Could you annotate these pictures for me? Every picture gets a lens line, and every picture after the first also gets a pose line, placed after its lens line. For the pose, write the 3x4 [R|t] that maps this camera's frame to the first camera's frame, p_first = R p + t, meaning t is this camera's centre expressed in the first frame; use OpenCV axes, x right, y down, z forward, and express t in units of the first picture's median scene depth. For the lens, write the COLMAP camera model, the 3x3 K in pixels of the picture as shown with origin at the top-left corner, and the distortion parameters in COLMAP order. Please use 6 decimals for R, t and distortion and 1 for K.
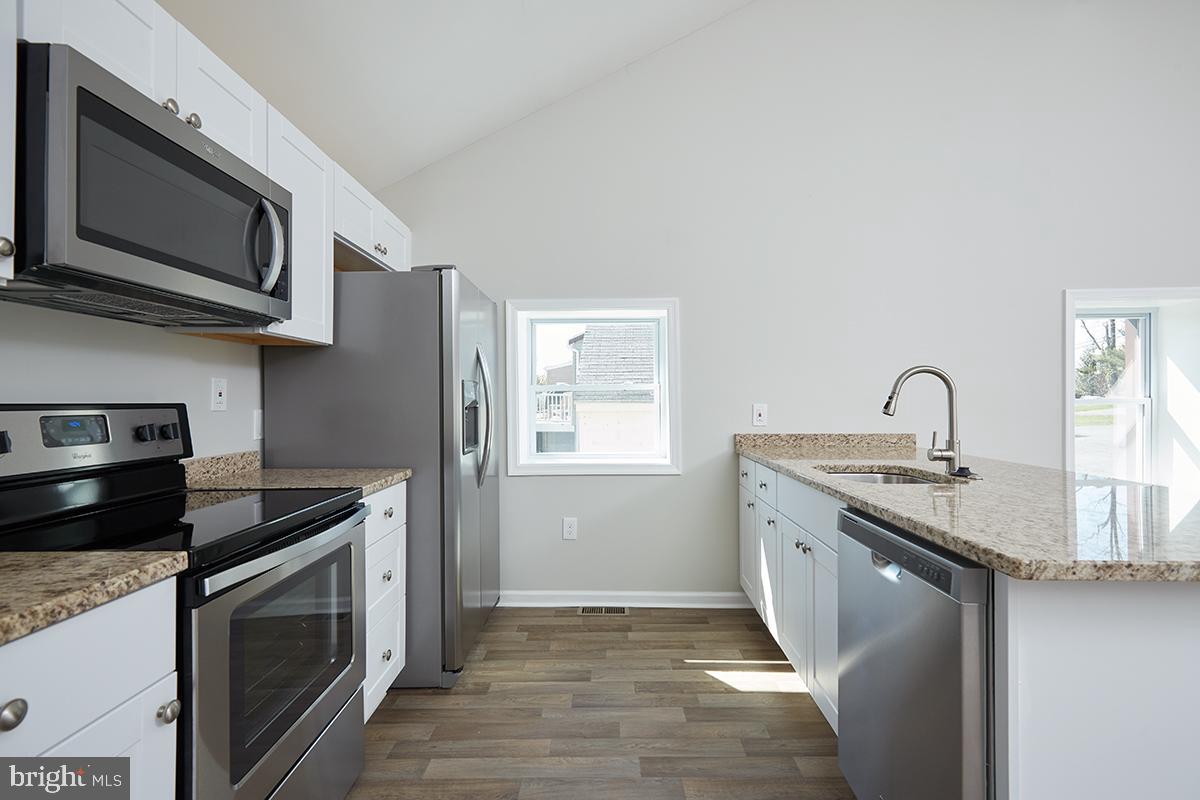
lens RADIAL K [[549.6, 0, 602.8], [0, 549.6, 396.2], [0, 0, 1]] dist [0.004003, -0.000020]
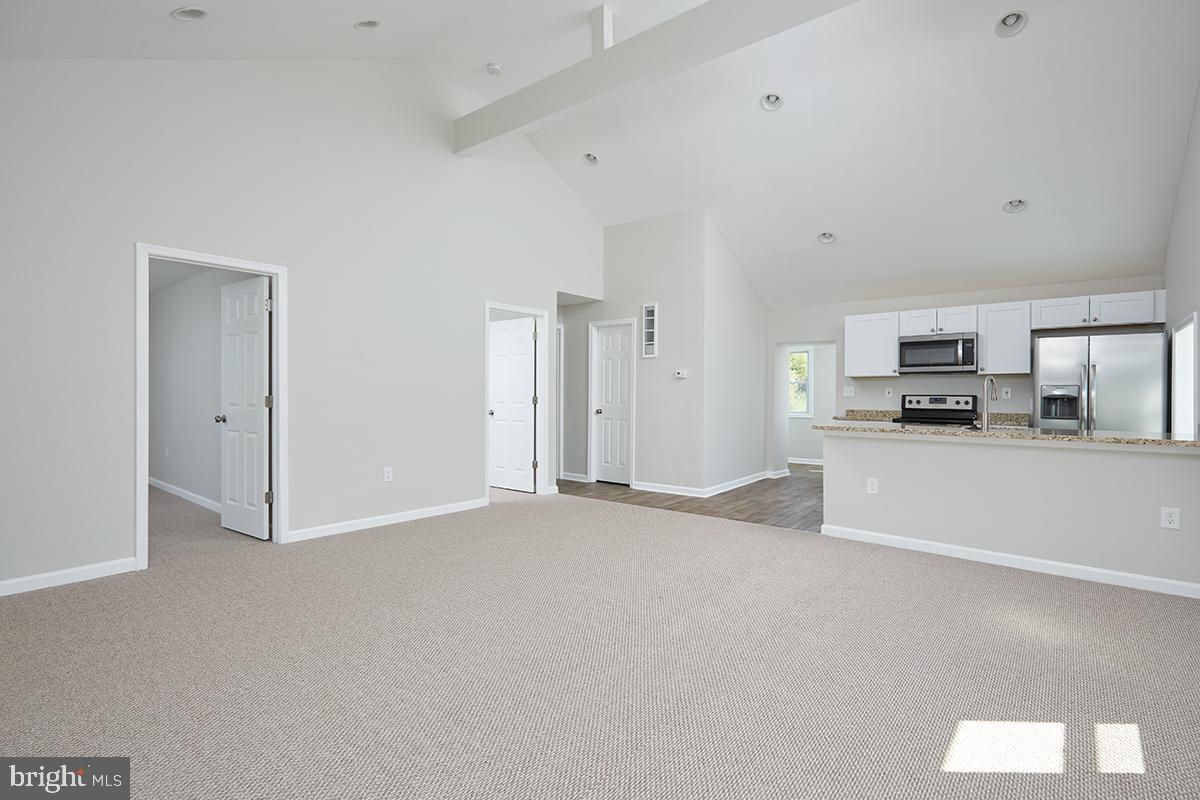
lens RADIAL K [[549.6, 0, 602.8], [0, 549.6, 396.2], [0, 0, 1]] dist [0.004003, -0.000020]
pose [[-0.614234, -0.003176, -0.789117, 2.692359], [-0.001409, 0.999995, -0.002929, 0.024997], [0.789122, -0.000687, -0.614236, 0.985702]]
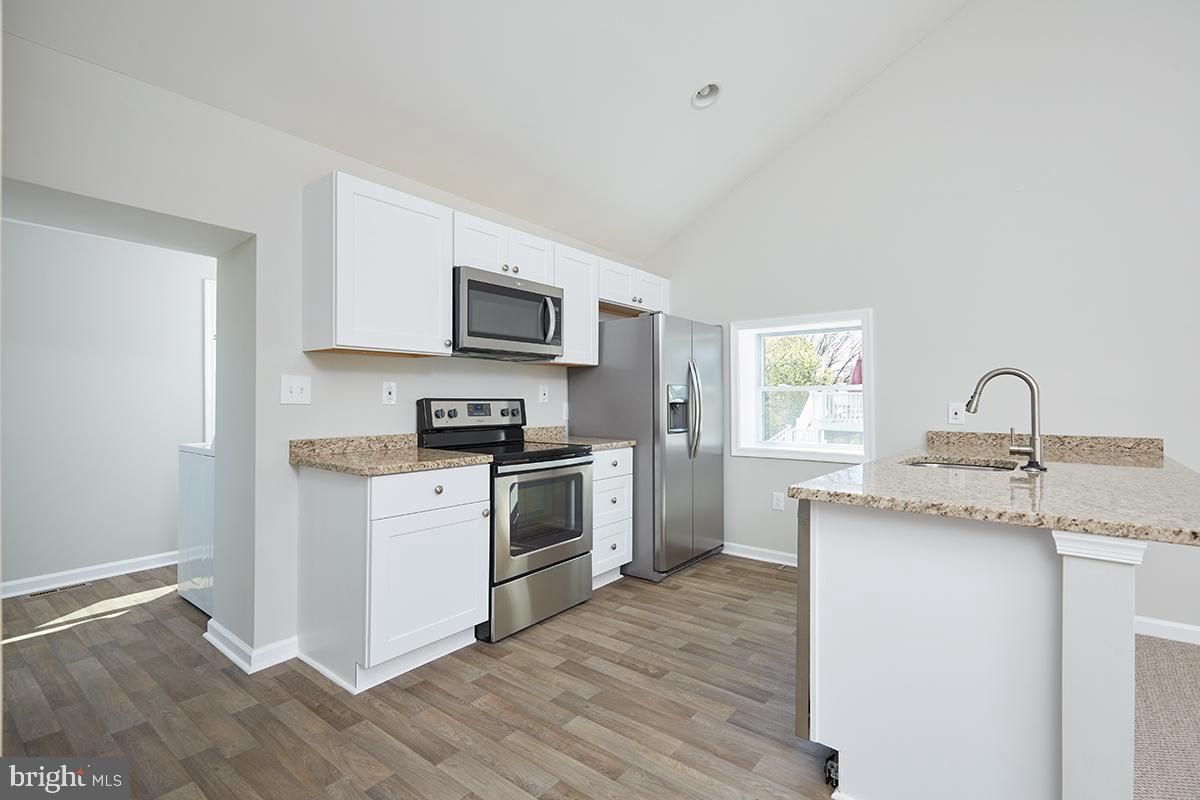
lens RADIAL K [[549.6, 0, 602.8], [0, 549.6, 396.2], [0, 0, 1]] dist [0.004003, -0.000020]
pose [[0.787731, 0.001914, -0.616016, 0.553216], [-0.000358, 0.999996, 0.002649, -0.001763], [0.616019, -0.001866, 0.787729, -0.319354]]
